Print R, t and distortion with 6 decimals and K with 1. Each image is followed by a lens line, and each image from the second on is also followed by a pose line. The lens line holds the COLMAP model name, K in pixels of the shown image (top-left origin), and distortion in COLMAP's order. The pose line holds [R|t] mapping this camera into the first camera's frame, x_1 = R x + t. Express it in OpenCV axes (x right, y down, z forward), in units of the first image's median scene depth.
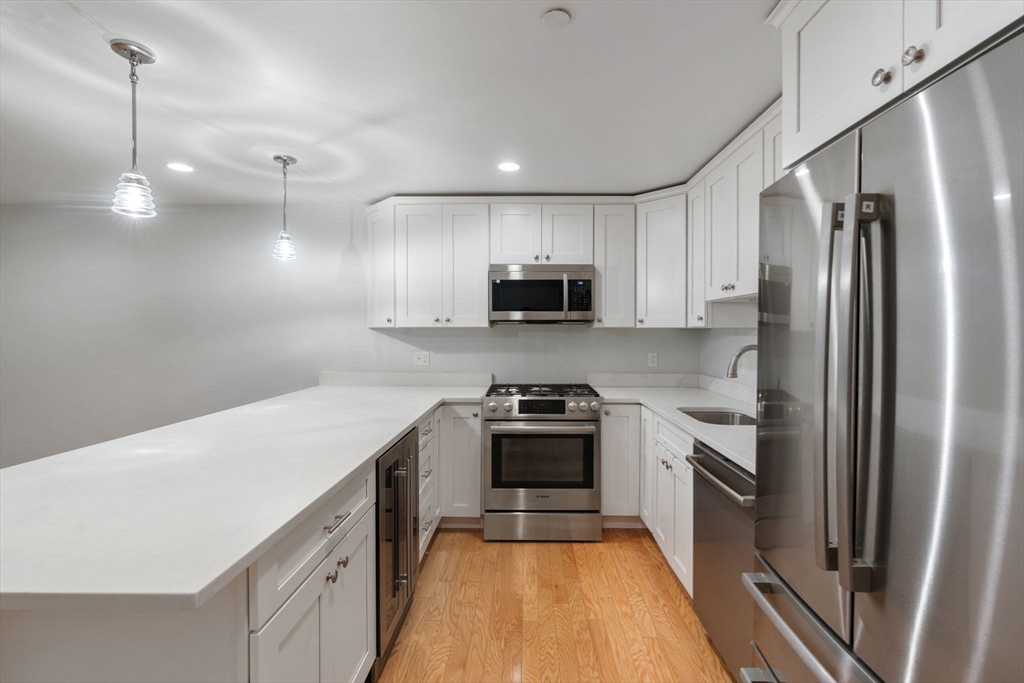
lens RADIAL K [[463.1, 0, 512.0], [0, 463.1, 341.5], [0, 0, 1]] dist [-0.003881, 0.000734]
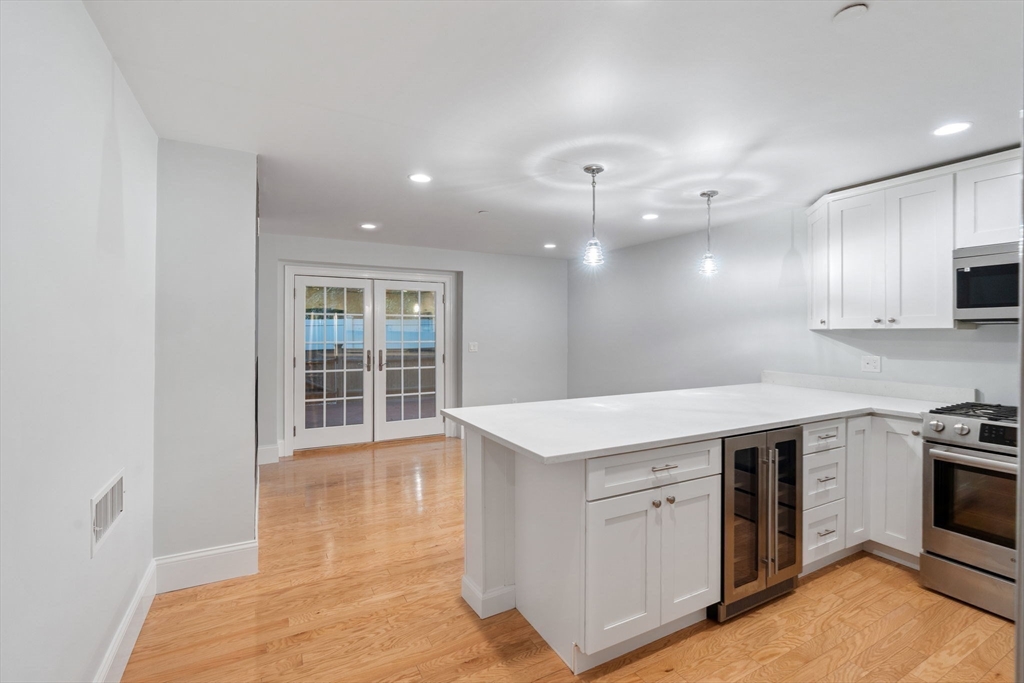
lens RADIAL K [[463.1, 0, 512.0], [0, 463.1, 341.5], [0, 0, 1]] dist [-0.003881, 0.000734]
pose [[0.484468, 0.019663, -0.874588, 0.305996], [-0.021090, 0.999719, 0.010794, -0.001144], [0.874554, 0.013216, 0.484747, -0.048583]]
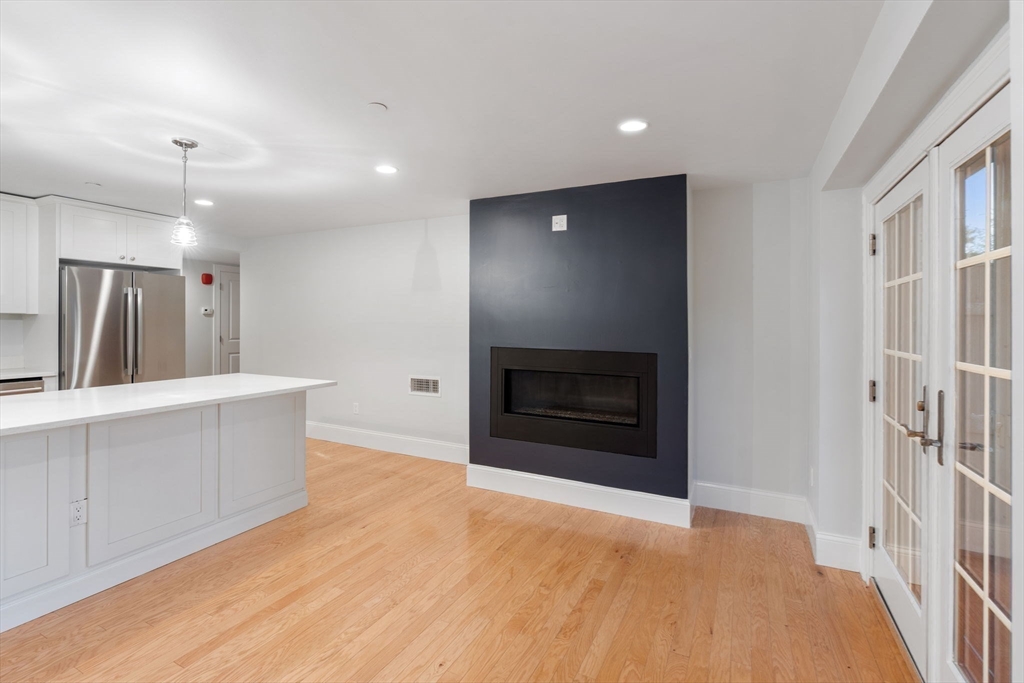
lens RADIAL K [[467.7, 0, 509.4], [0, 467.7, 320.7], [0, 0, 1]] dist [-0.001230, 0.000099]
pose [[-0.899480, -0.003361, 0.436948, -1.420155], [0.005673, 0.999796, 0.019368, -0.026449], [-0.436924, 0.019900, -0.899278, 1.109207]]
